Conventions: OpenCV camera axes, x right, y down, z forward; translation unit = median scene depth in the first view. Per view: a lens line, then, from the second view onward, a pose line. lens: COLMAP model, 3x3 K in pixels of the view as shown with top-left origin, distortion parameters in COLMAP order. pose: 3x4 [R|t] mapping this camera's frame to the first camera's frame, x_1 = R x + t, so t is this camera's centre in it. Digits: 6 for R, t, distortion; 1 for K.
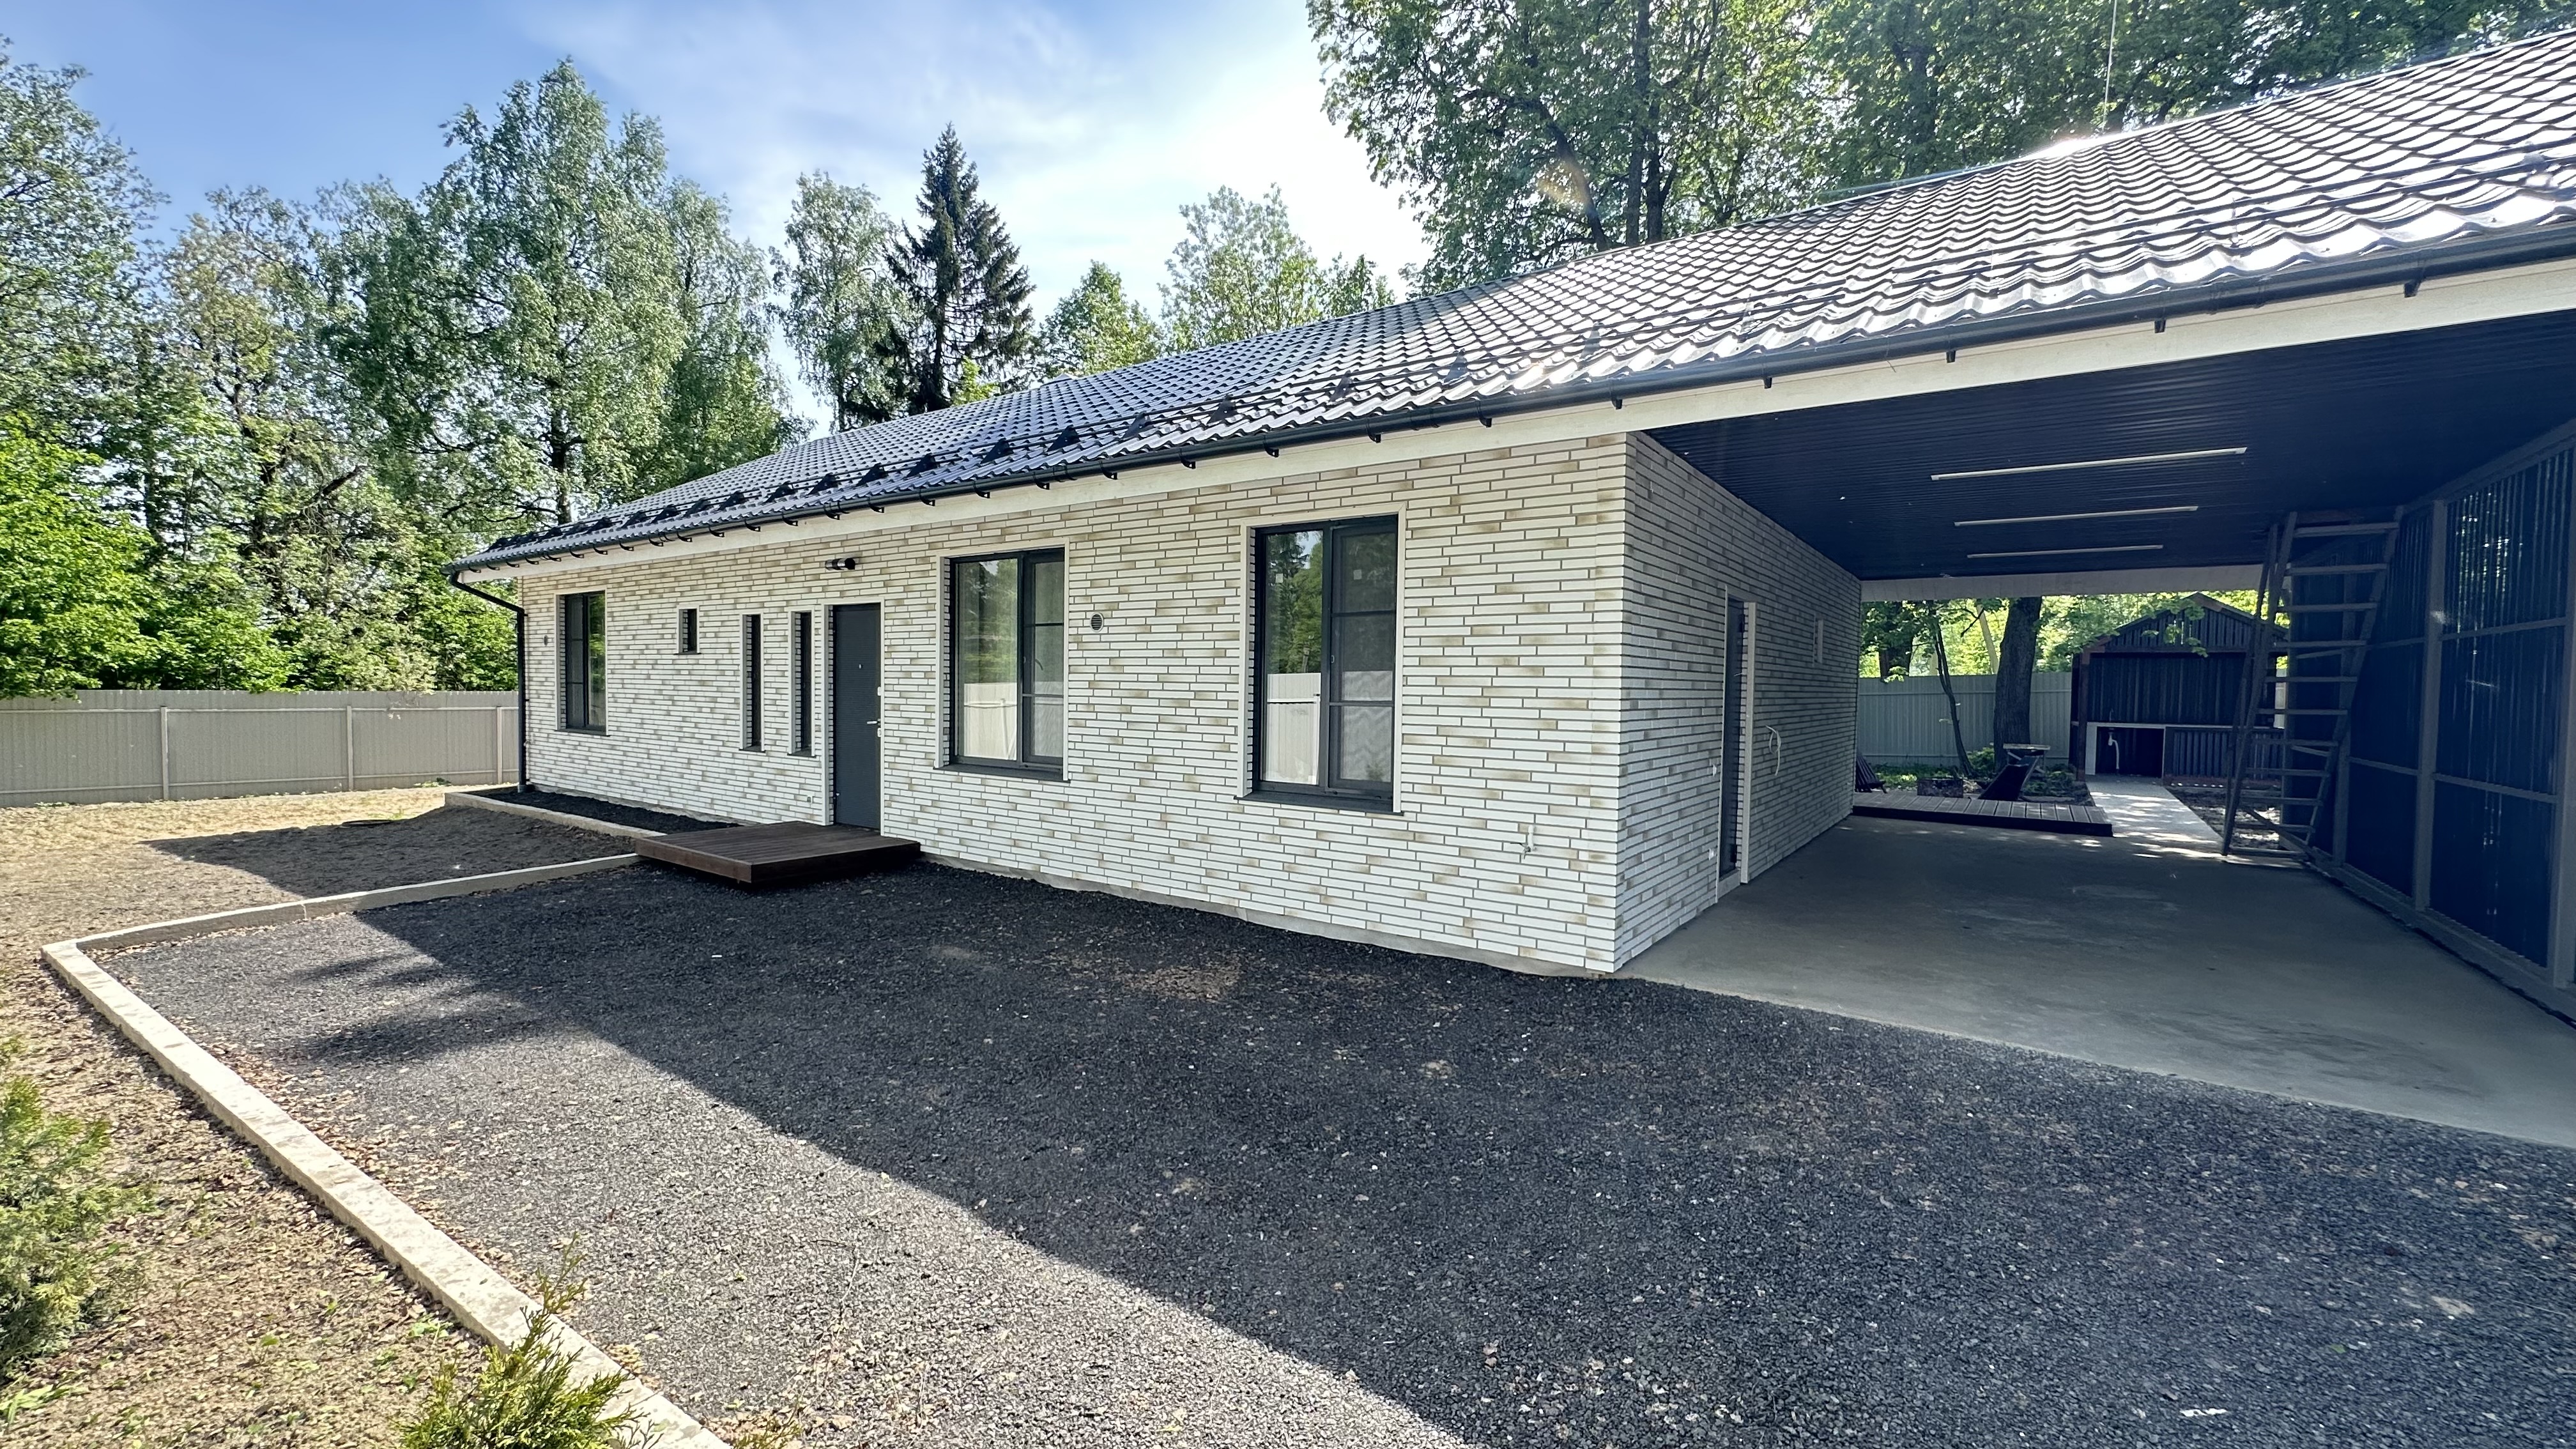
lens RADIAL K [[1054.2, 0, 1288.0], [0, 1054.2, 724.5], [0, 0, 1]] dist [-0.004269, -0.000143]
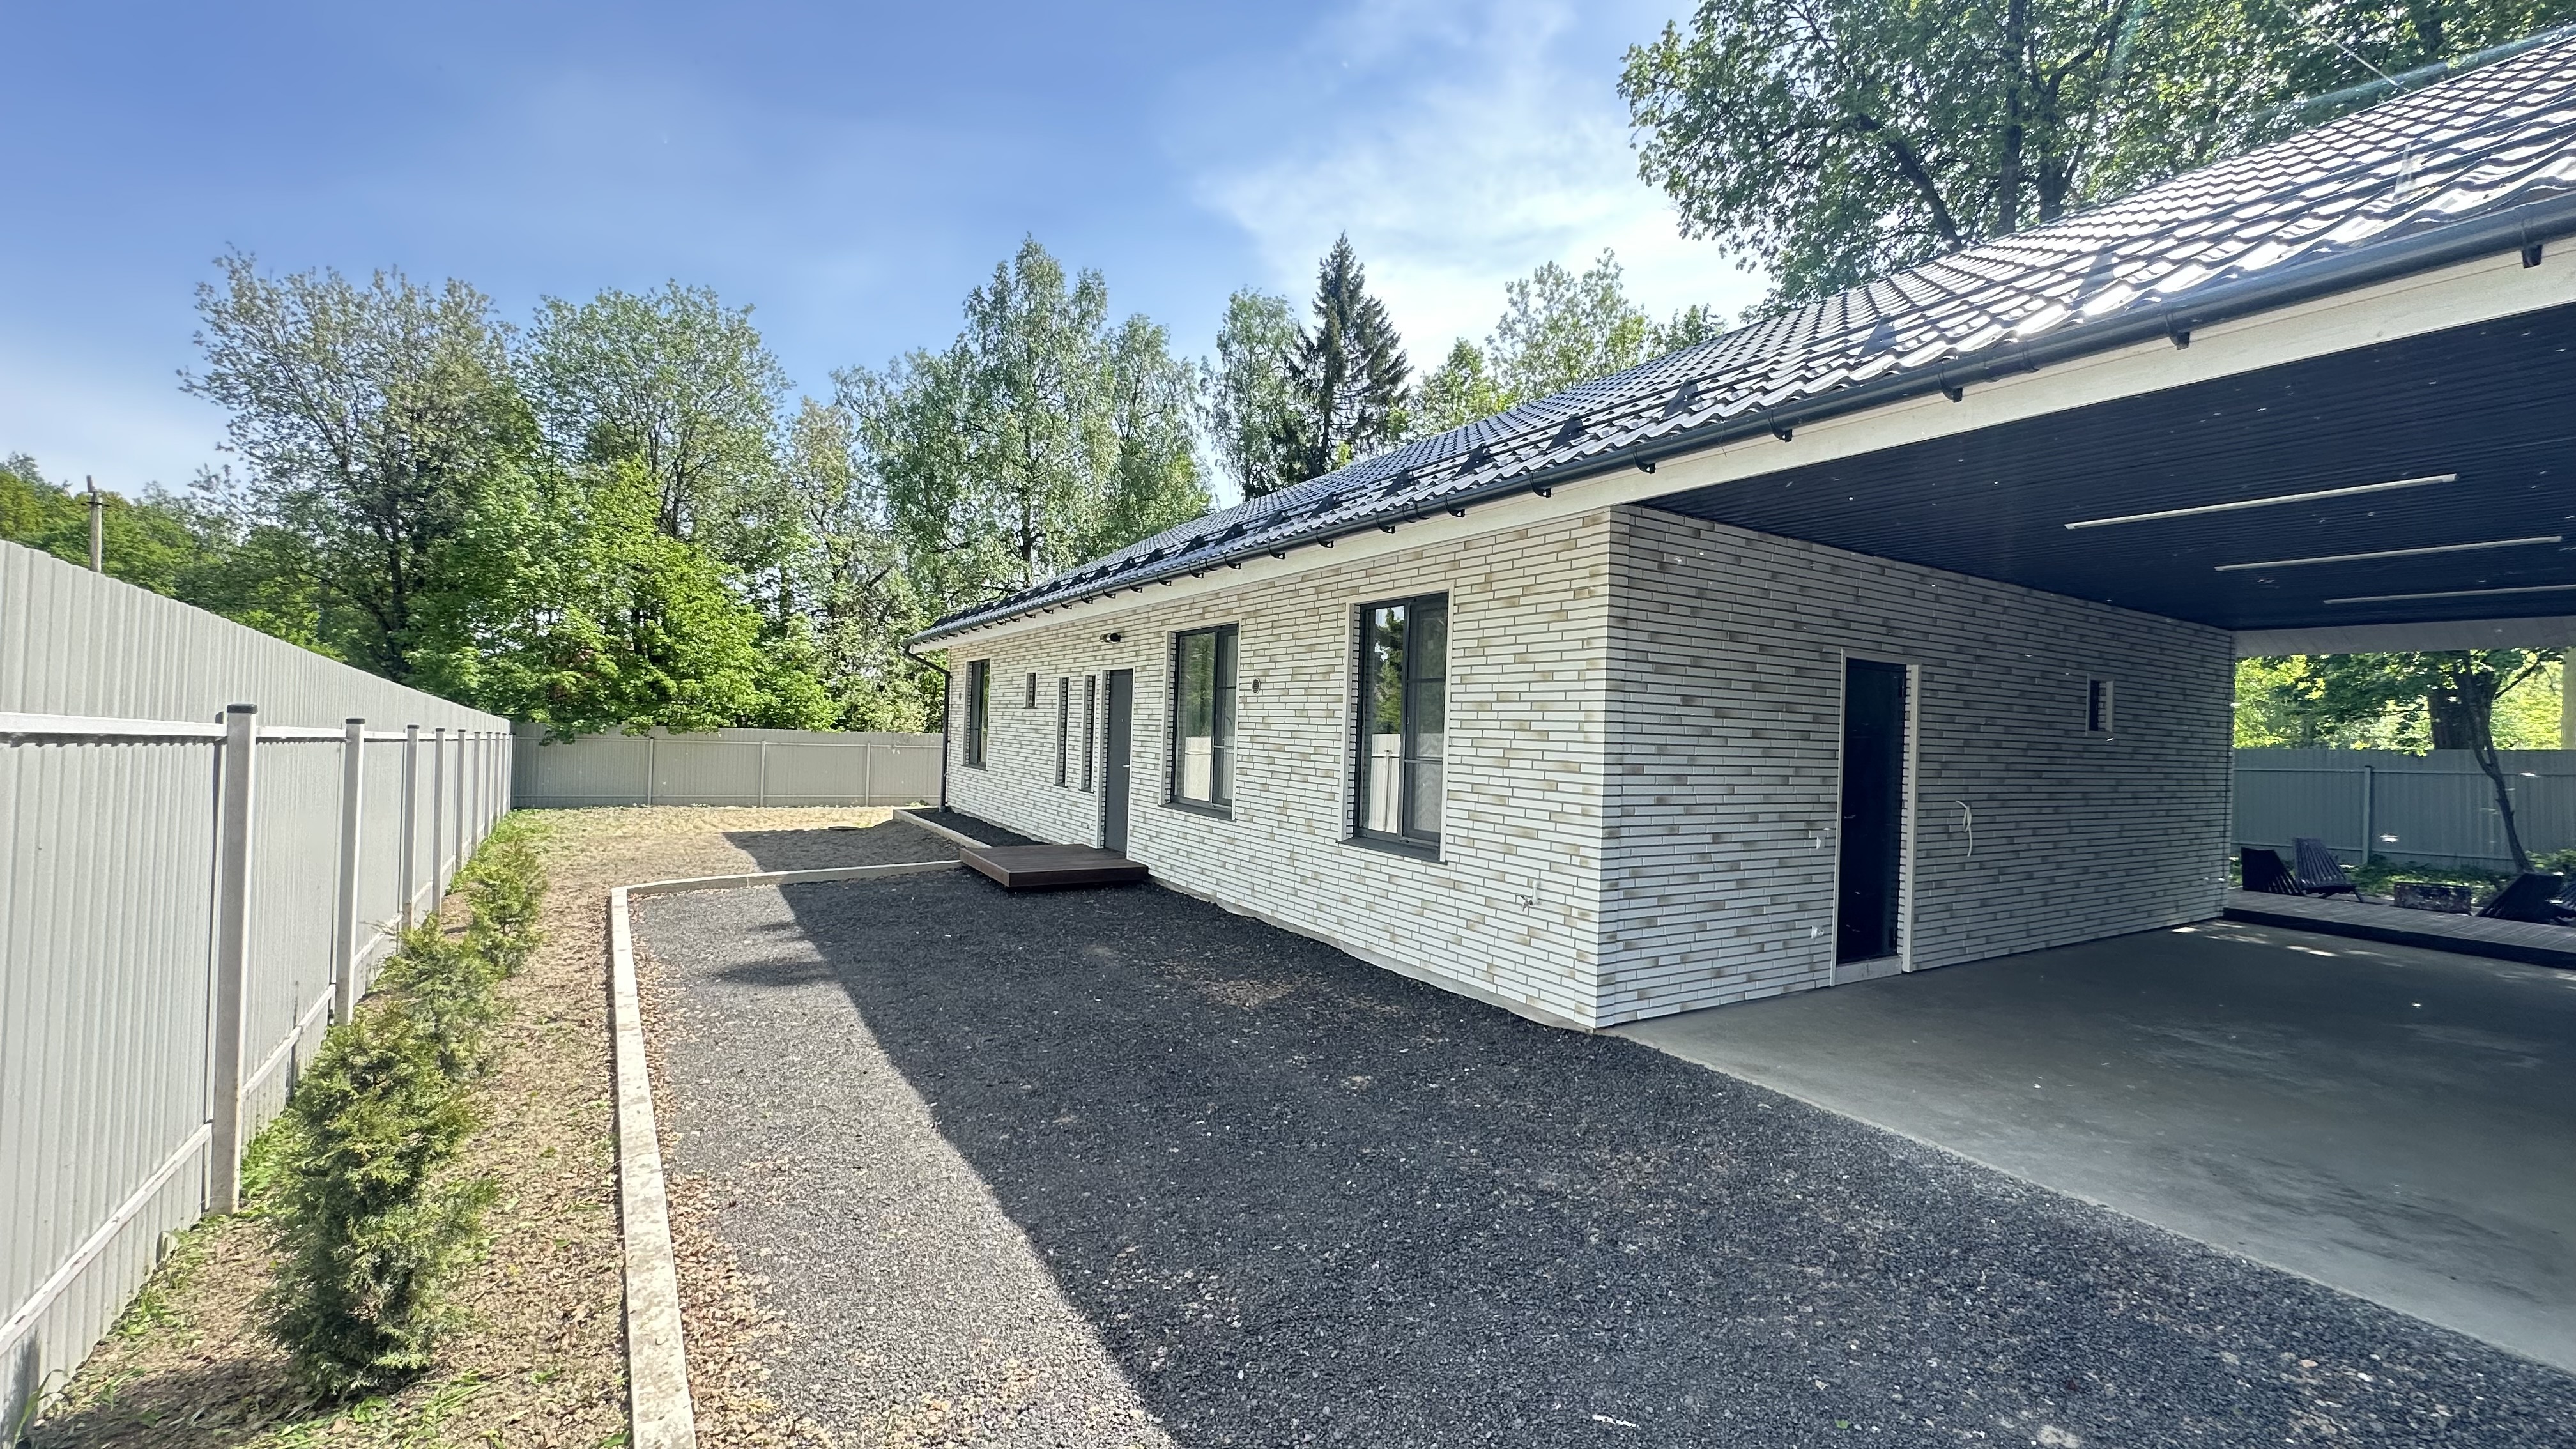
lens RADIAL K [[1054.2, 0, 1288.0], [0, 1054.2, 724.5], [0, 0, 1]] dist [-0.004269, -0.000143]
pose [[0.917158, 0.015837, -0.398208, 0.352342], [-0.036184, 0.998392, -0.043633, -0.004740], [0.396877, 0.054427, 0.916257, -0.066173]]
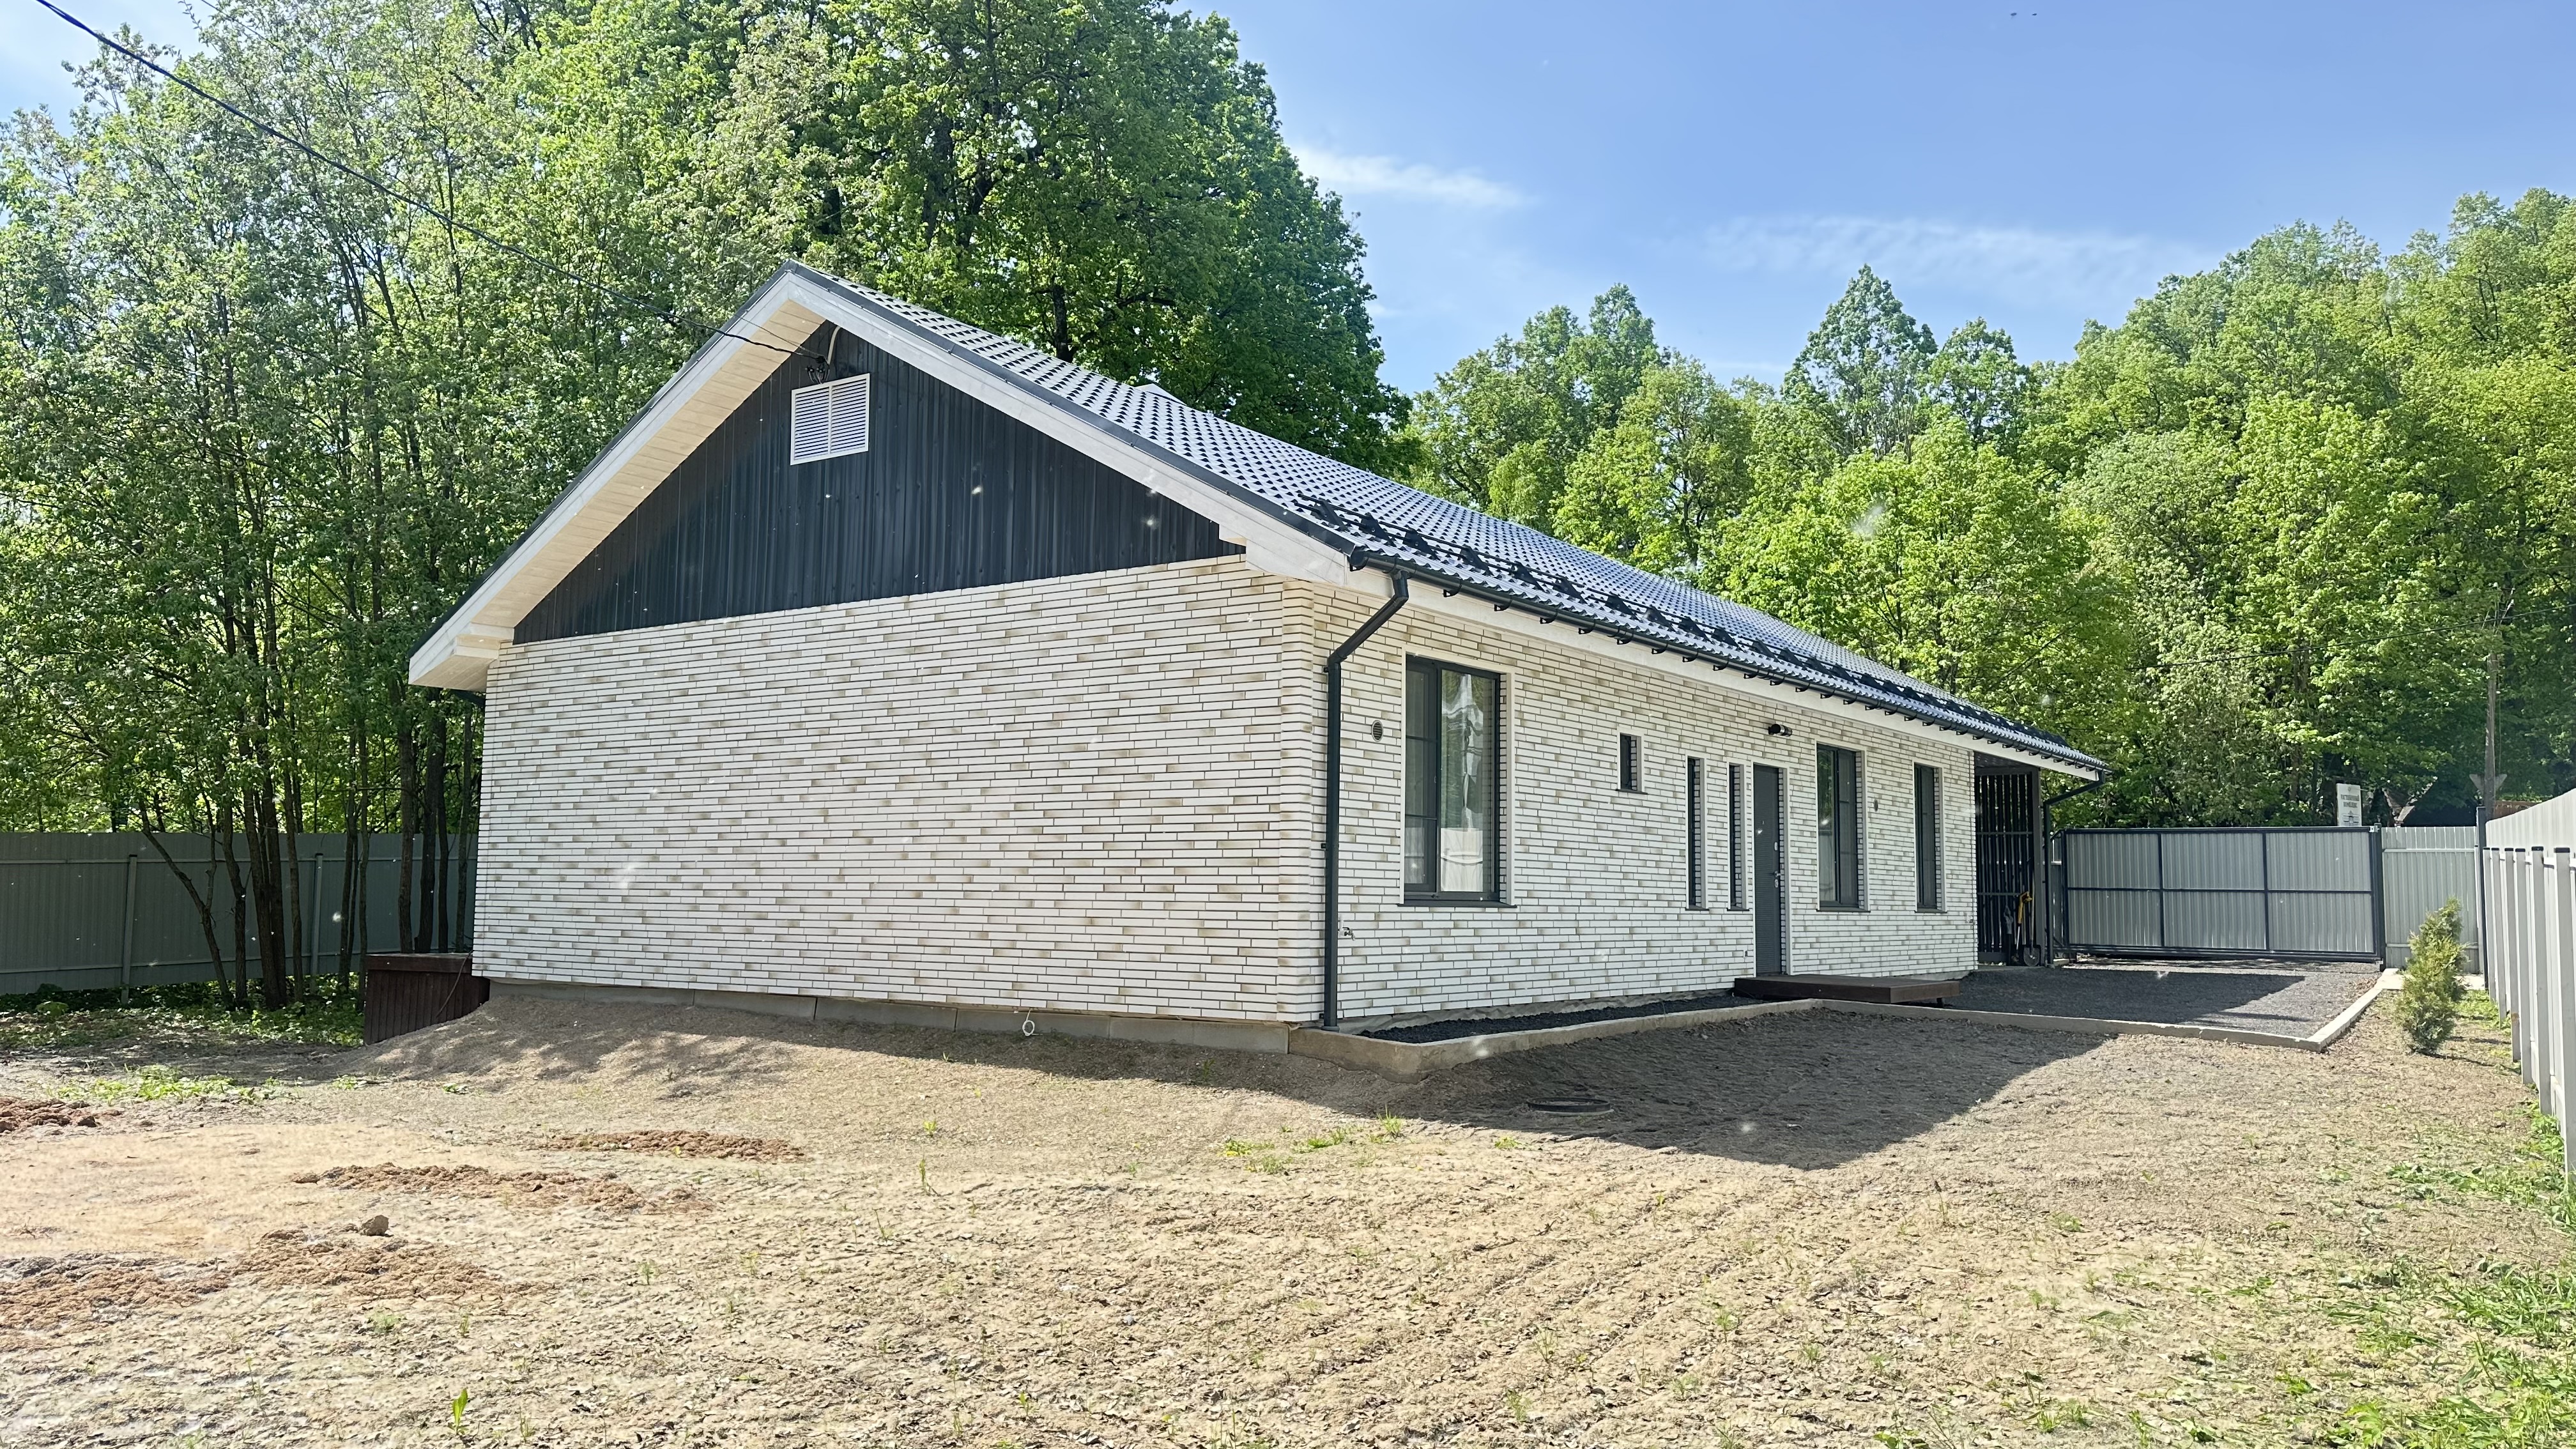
lens RADIAL K [[1828.7, 0, 1288.0], [0, 1828.7, 724.5], [0, 0, 1]] dist [0.059917, -0.078958]
pose [[0.013069, 0.076567, 0.996979, -3.070367], [0.022905, 0.996779, -0.076852, -0.029106], [-0.999652, 0.023840, 0.011273, 1.968964]]
